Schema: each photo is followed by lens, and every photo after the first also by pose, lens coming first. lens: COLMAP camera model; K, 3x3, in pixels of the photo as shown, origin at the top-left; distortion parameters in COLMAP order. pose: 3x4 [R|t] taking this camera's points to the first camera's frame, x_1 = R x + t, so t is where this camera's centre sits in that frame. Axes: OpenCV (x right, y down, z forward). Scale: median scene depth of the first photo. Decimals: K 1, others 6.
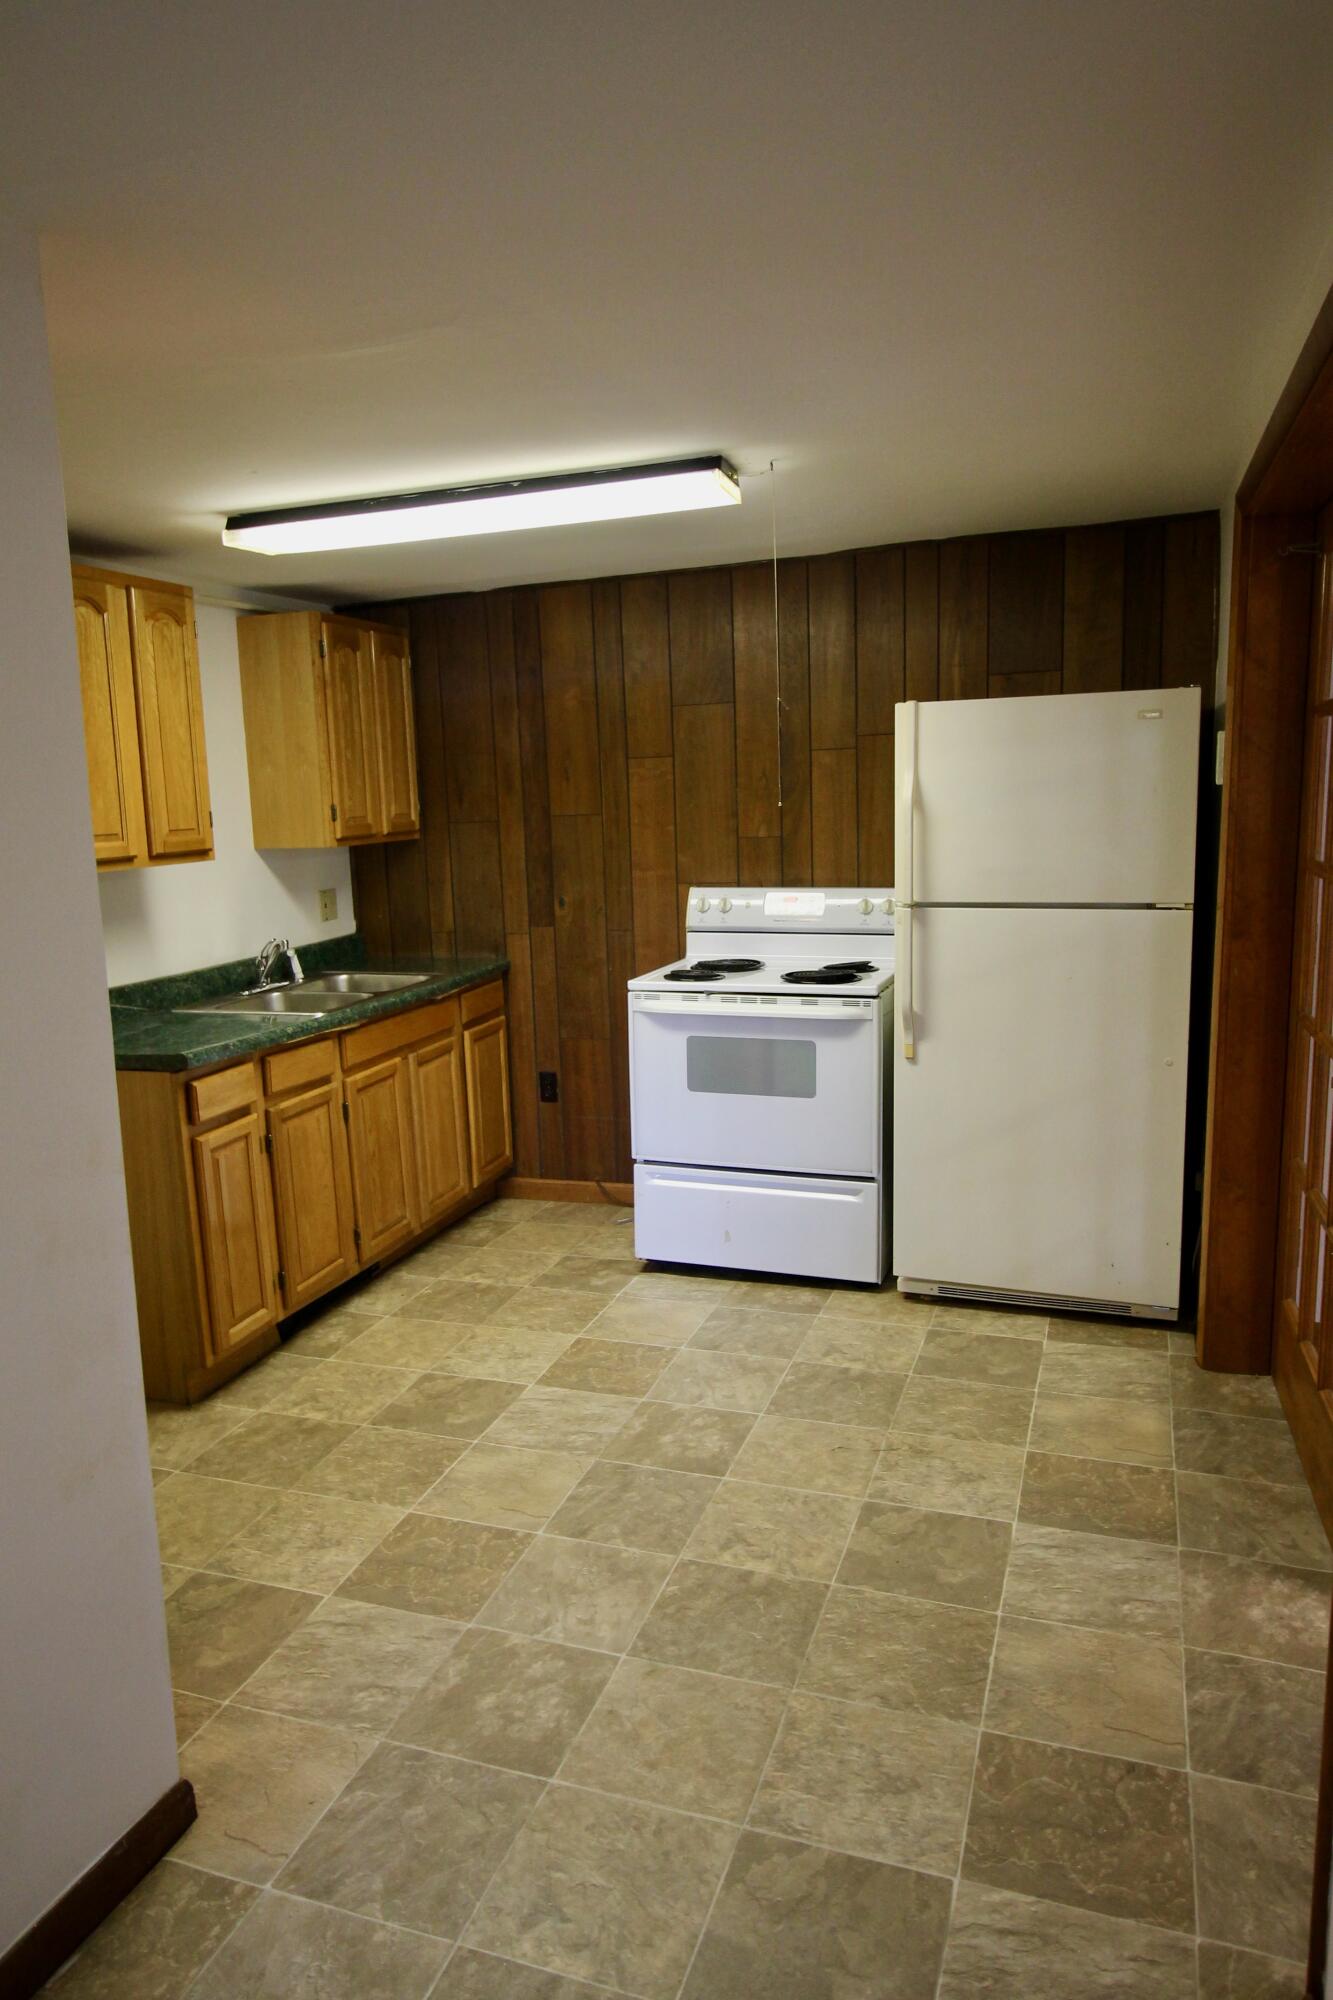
lens RADIAL K [[1297.7, 0, 663.4], [0, 1297.7, 995.1], [0, 0, 1]] dist [0.022688, -0.004261]
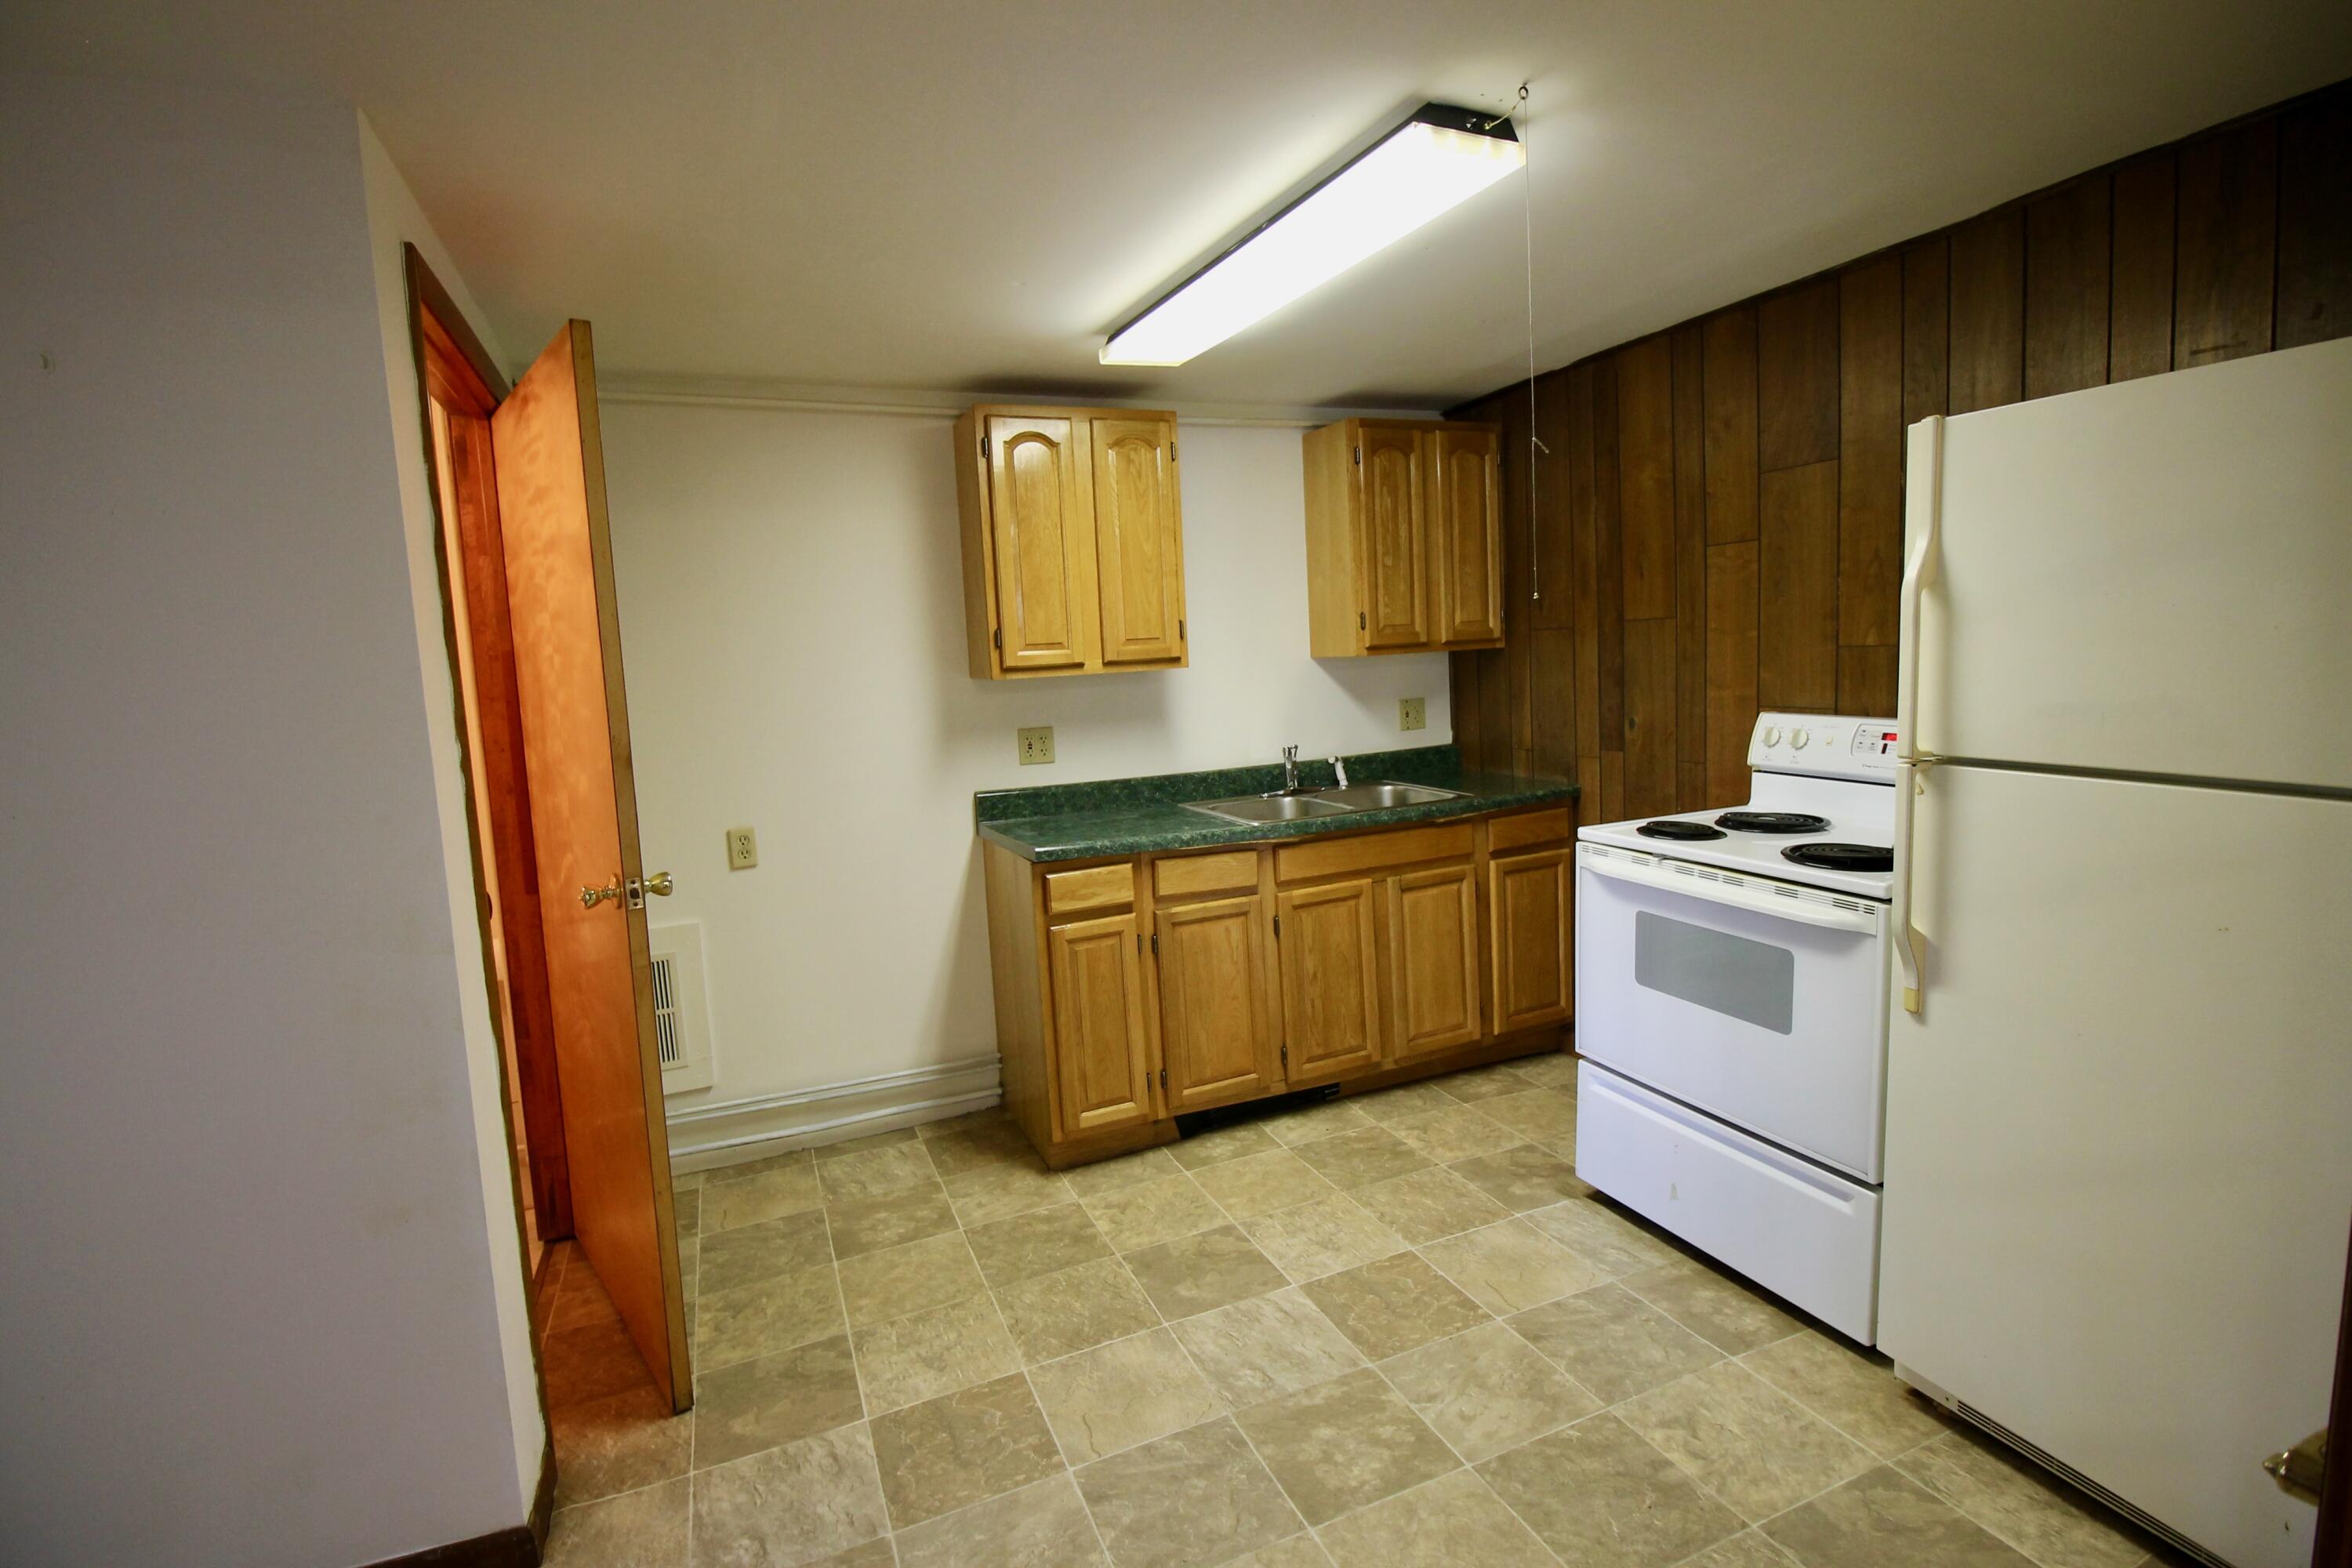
lens RADIAL K [[1105.2, 0, 1187.5], [0, 1105.2, 767.3], [0, 0, 1]] dist [-0.006191, -0.007555]
pose [[0.683735, 0.079314, -0.725407, 0.299701], [-0.088739, 0.995735, 0.025229, -0.044089], [0.724314, 0.047122, 0.687858, 0.373142]]
